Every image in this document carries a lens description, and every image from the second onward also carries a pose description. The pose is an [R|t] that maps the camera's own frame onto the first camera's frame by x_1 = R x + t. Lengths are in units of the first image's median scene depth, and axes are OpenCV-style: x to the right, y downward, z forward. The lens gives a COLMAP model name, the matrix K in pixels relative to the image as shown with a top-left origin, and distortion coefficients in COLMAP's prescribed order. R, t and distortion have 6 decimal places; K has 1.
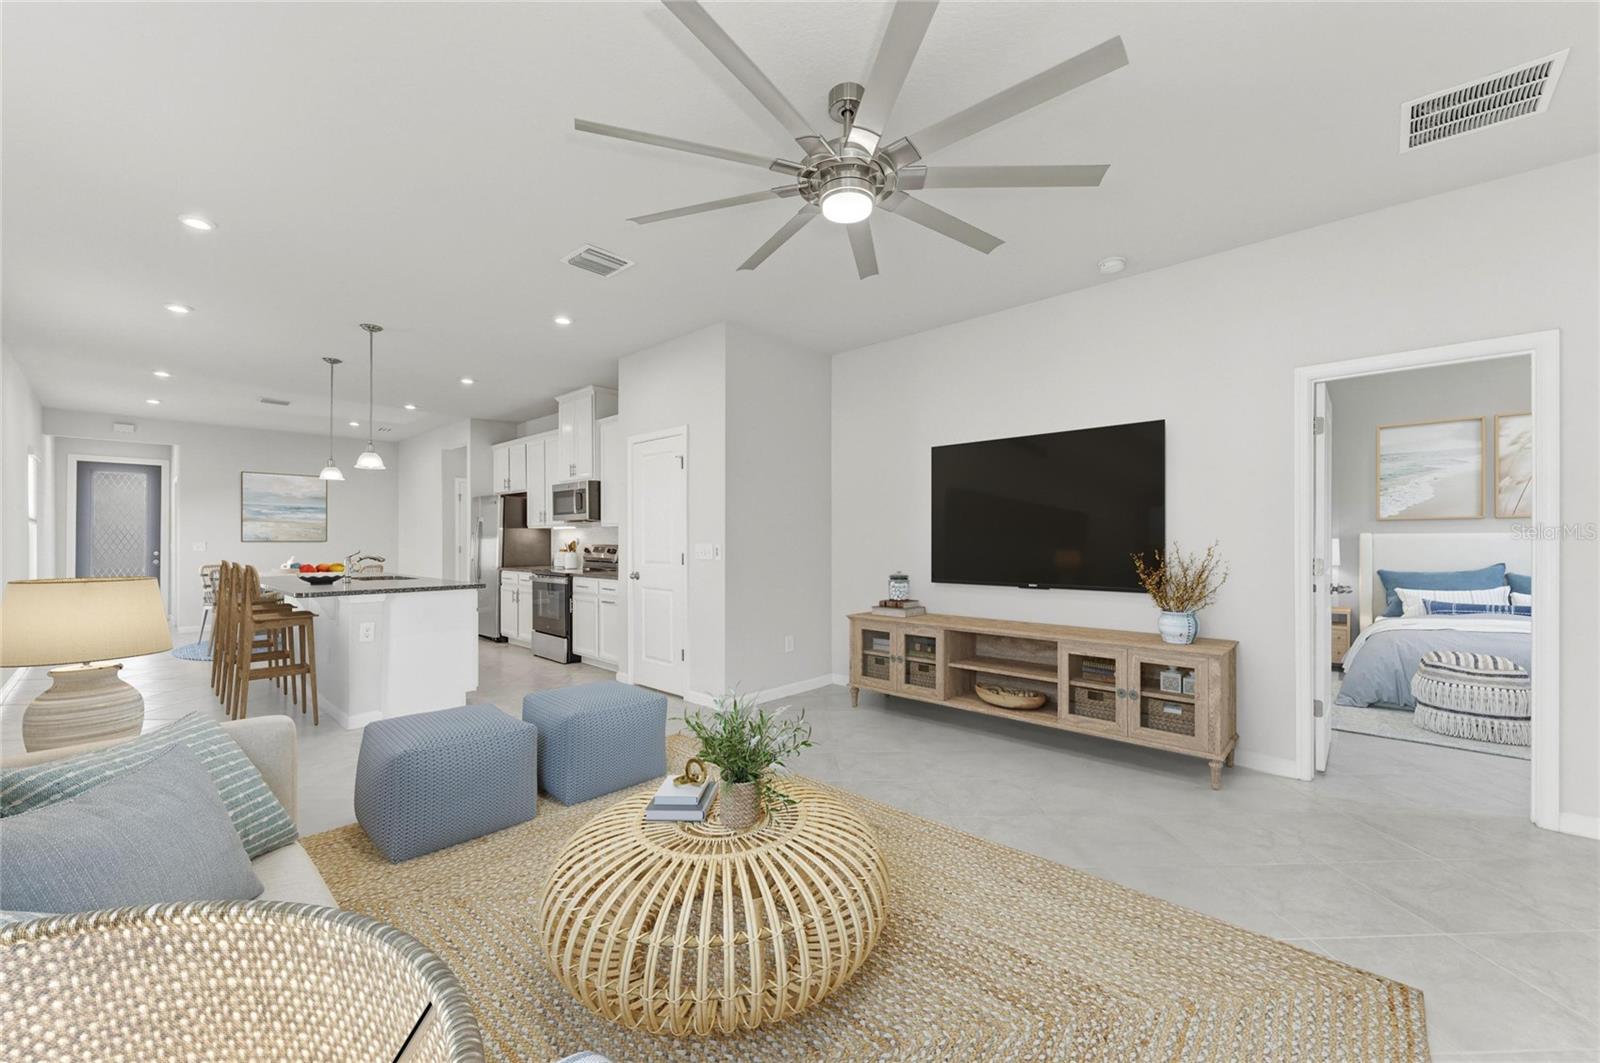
lens RADIAL K [[635.1, 0, 808.6], [0, 635.1, 537.9], [0, 0, 1]] dist [0.011745, -0.004222]
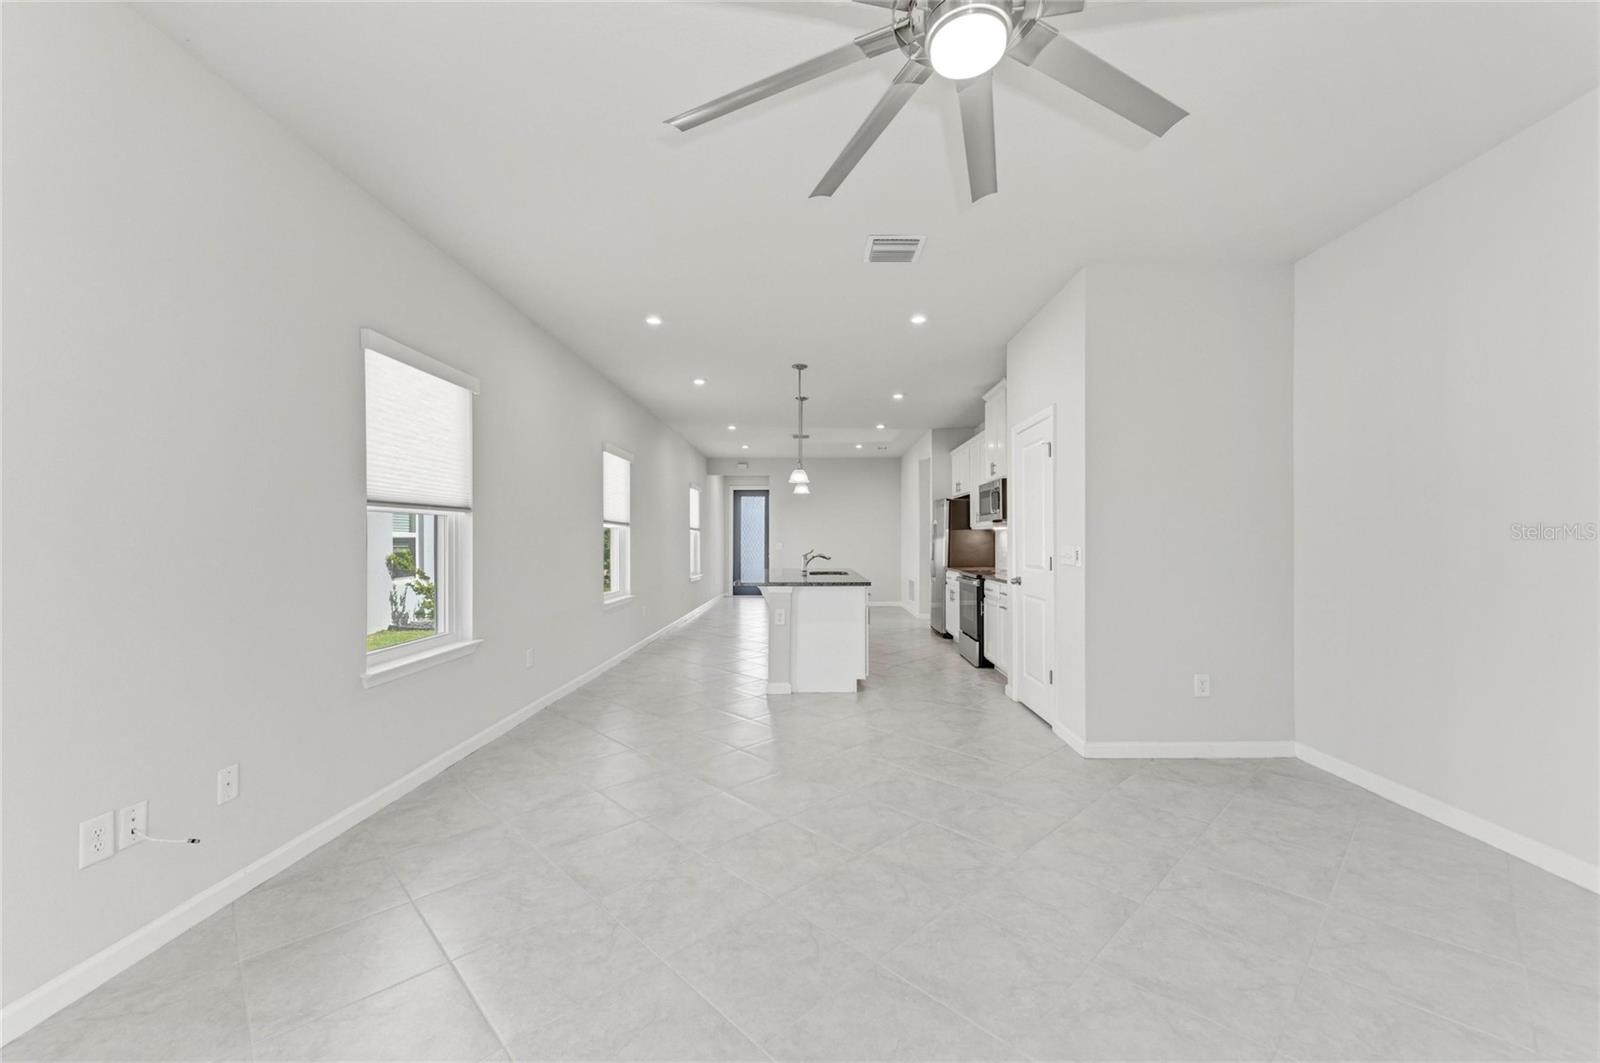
lens RADIAL K [[630.2, 0, 810.1], [0, 630.2, 541.4], [0, 0, 1]] dist [-0.000292, -0.000399]
pose [[0.675418, -0.000292, -0.737435, 0.145322], [0.003461, 0.999990, 0.002774, -0.000074], [0.737427, -0.004426, 0.675412, 0.141338]]
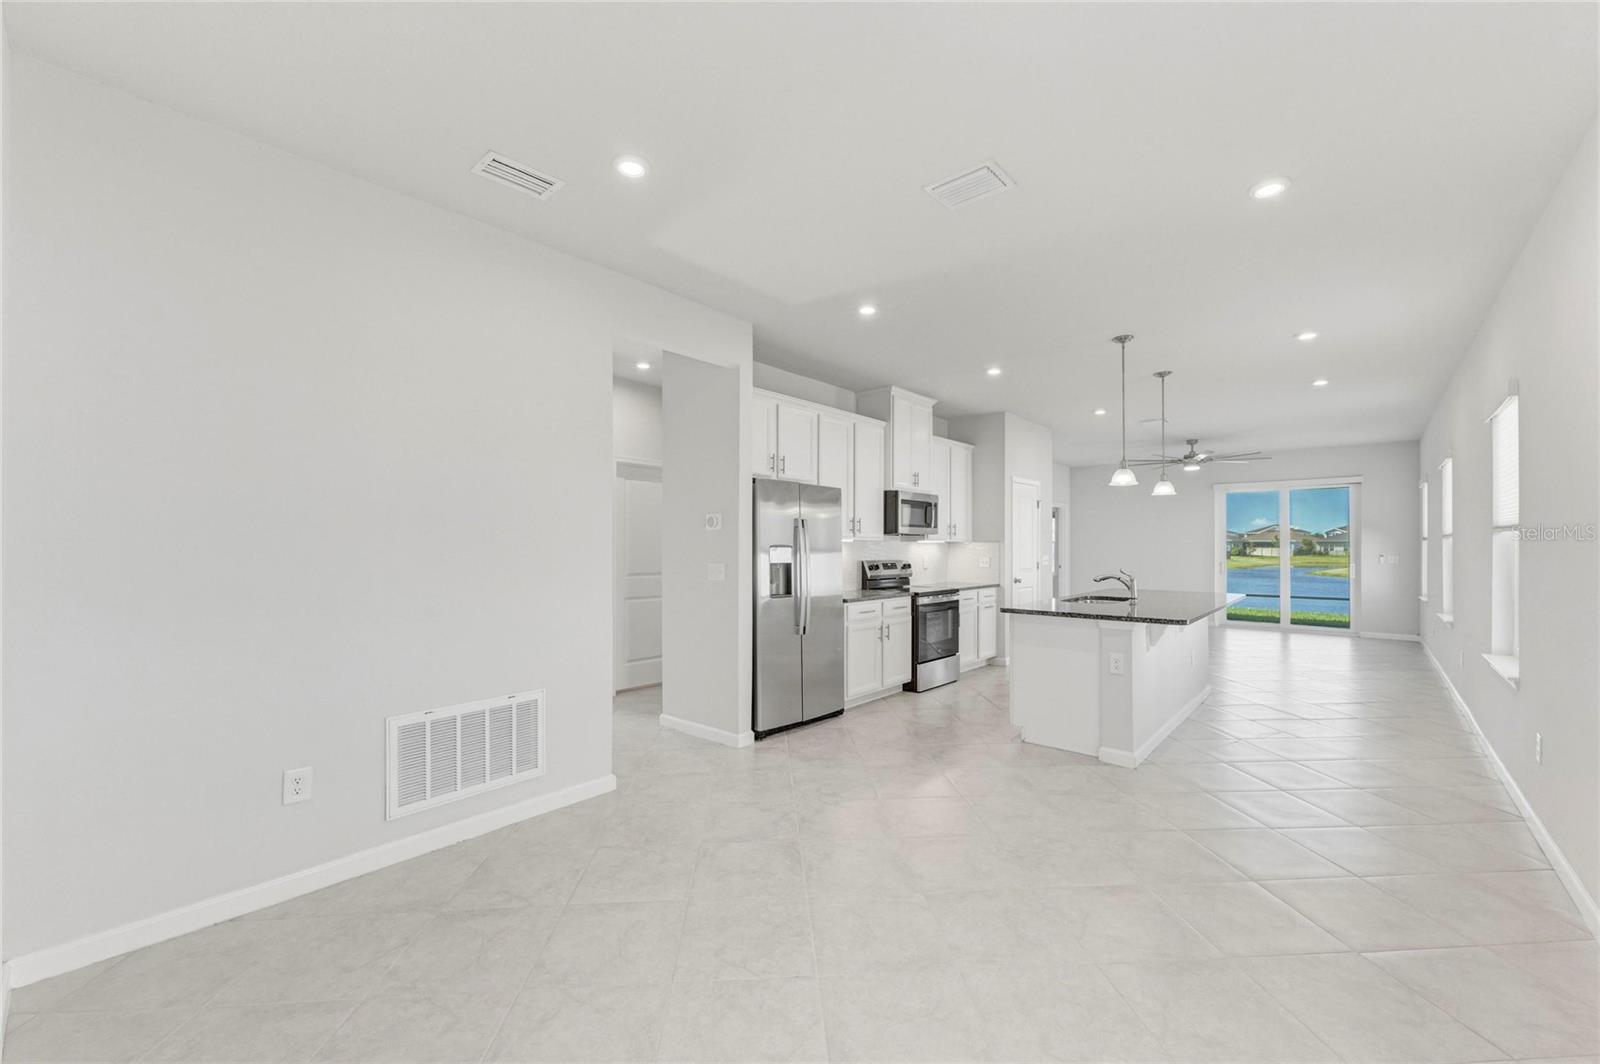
lens RADIAL K [[636.9, 0, 807.7], [0, 636.9, 542.2], [0, 0, 1]] dist [0.005525, -0.000500]
pose [[-0.034059, 0.005950, 0.999402, -1.242082], [-0.003029, 0.999977, -0.006057, -0.009658], [-0.999415, -0.003233, -0.034040, 1.150463]]
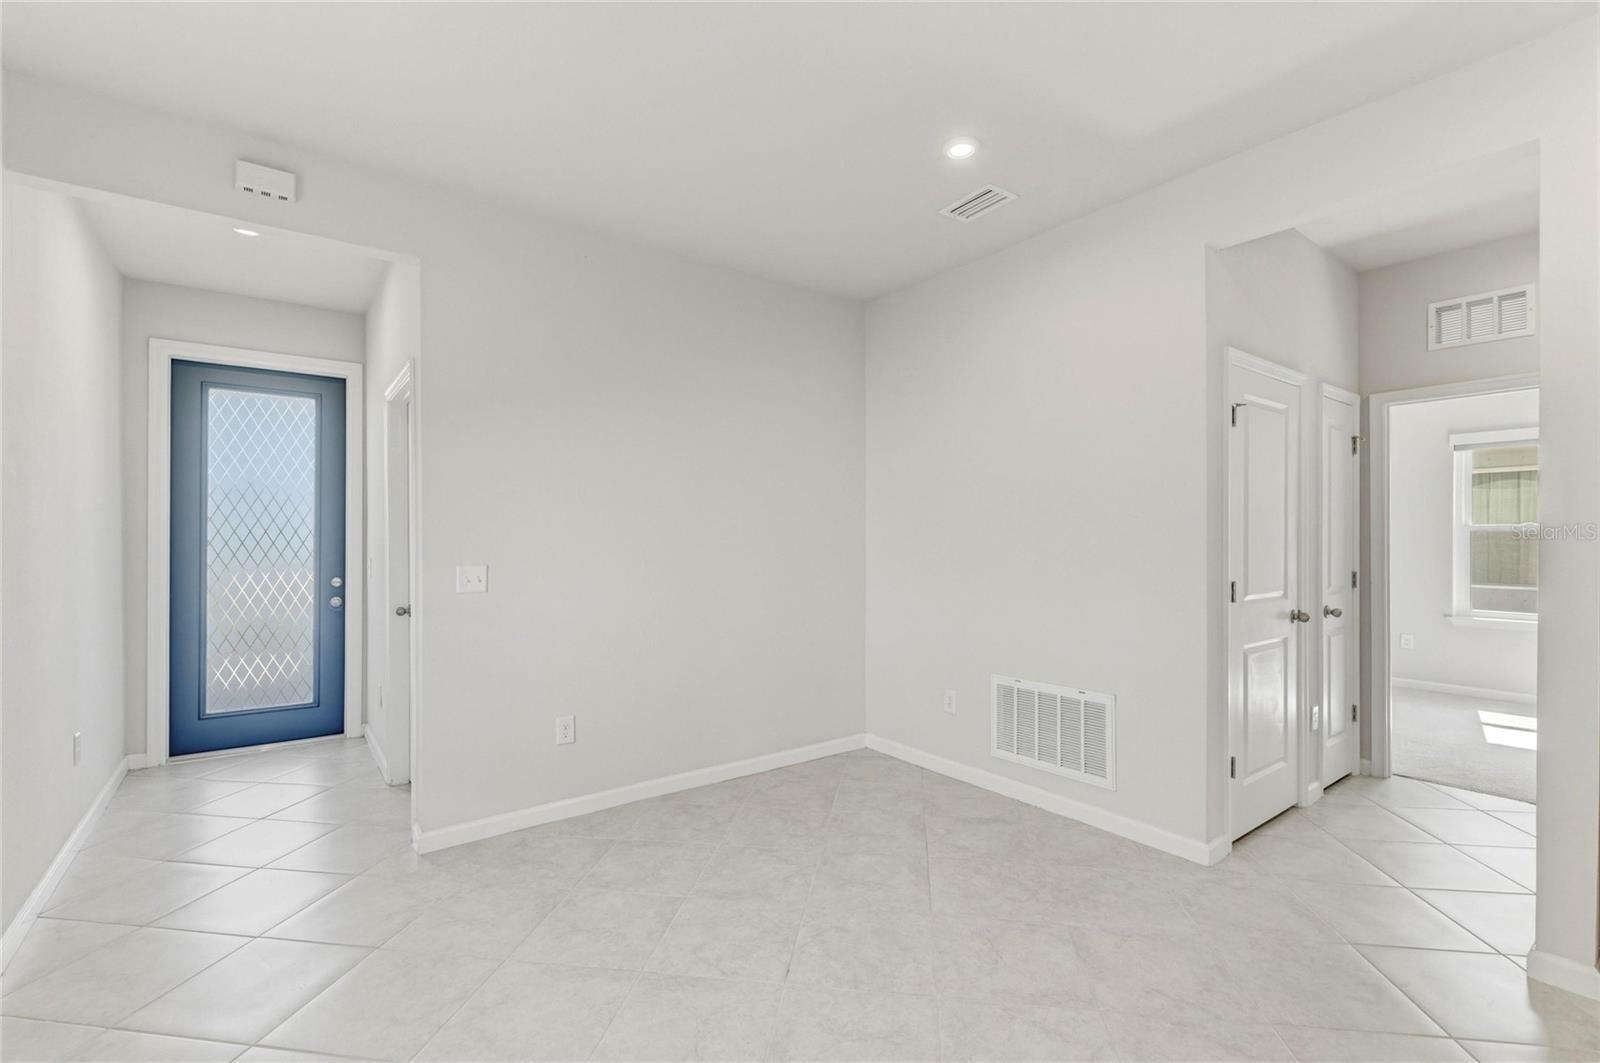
lens RADIAL K [[700.9, 0, 809.1], [0, 700.9, 542.0], [0, 0, 1]] dist [-0.000728, -0.000069]
pose [[0.985677, 0.002888, -0.168619, -0.899771], [-0.001927, 0.999981, 0.005864, -0.008774], [0.168633, -0.005455, 0.985664, 0.845955]]
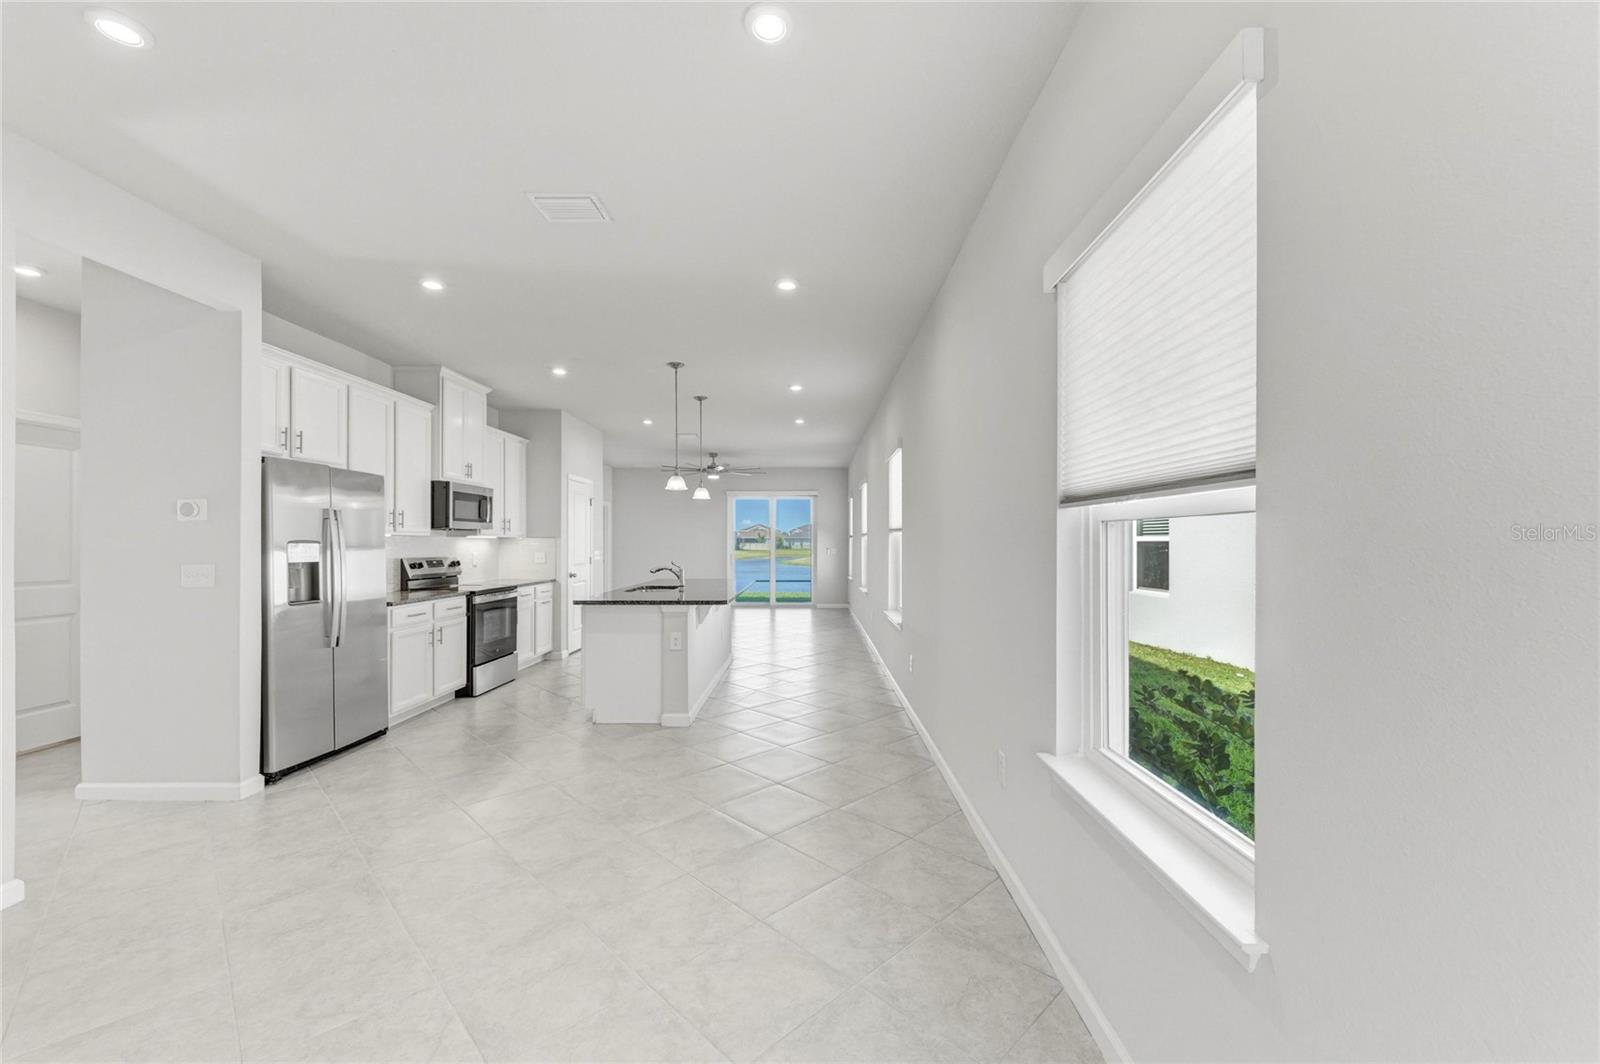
lens RADIAL K [[635.1, 0, 808.6], [0, 635.1, 538.4], [0, 0, 1]] dist [0.011745, -0.004222]
pose [[-0.678378, 0.004197, 0.734701, -1.270139], [-0.001614, 0.999973, -0.007202, -0.009210], [-0.734711, -0.006071, -0.678353, 1.206921]]
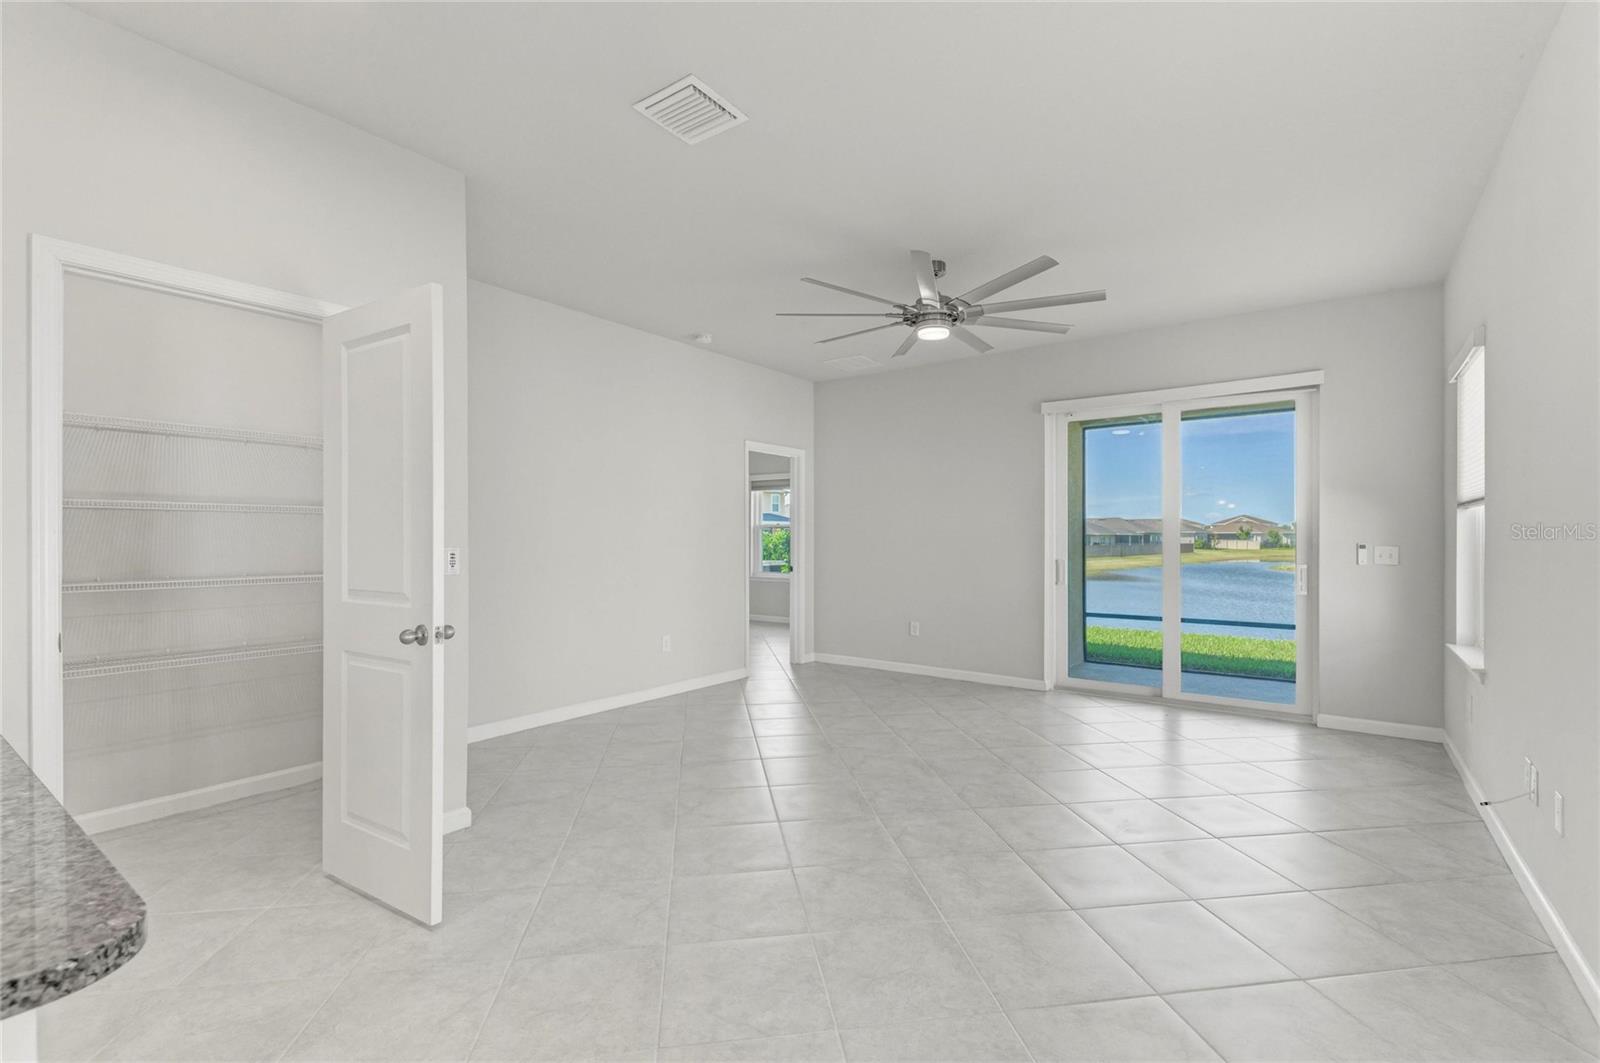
lens RADIAL K [[705.7, 0, 805.6], [0, 705.7, 531.1], [0, 0, 1]] dist [-0.001089, -0.000559]
pose [[-0.109985, 0.010881, 0.993874, -0.548062], [-0.002594, 0.999934, -0.011234, 0.001478], [-0.993930, -0.003813, -0.109950, 0.498540]]
